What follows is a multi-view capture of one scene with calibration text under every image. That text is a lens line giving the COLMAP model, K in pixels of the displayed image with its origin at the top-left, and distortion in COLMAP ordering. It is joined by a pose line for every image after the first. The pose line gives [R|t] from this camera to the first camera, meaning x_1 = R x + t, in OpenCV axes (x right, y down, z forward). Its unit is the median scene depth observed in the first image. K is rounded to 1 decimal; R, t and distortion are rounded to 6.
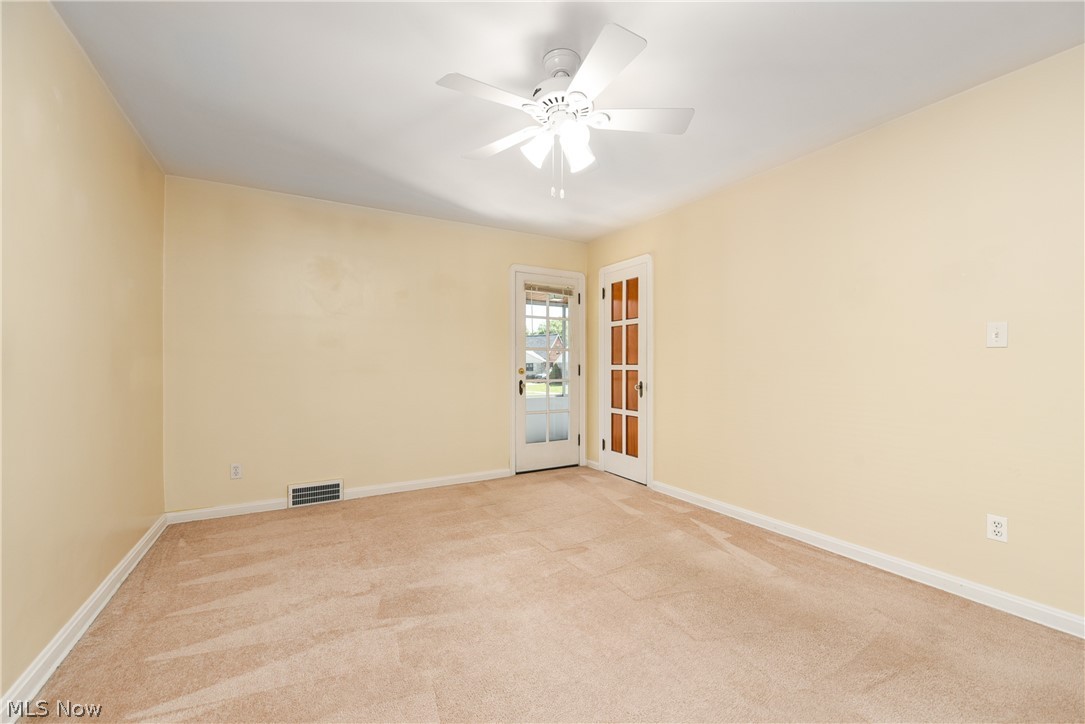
lens RADIAL K [[438.1, 0, 538.8], [0, 438.1, 365.8], [0, 0, 1]] dist [-0.000812, -0.000354]
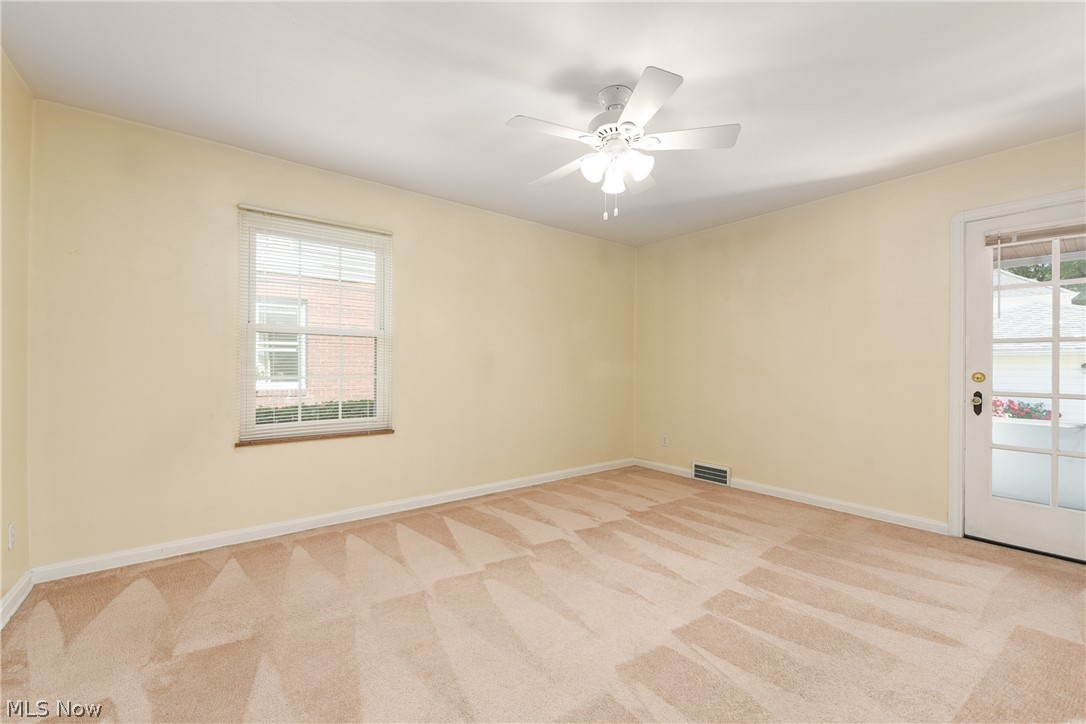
lens RADIAL K [[438.5, 0, 539.3], [0, 438.5, 365.8], [0, 0, 1]] dist [-0.000812, -0.000354]
pose [[0.138655, -0.004251, -0.990332, 0.640952], [-0.004900, 0.999976, -0.004979, 0.002744], [0.990329, 0.005543, 0.138631, 0.371694]]
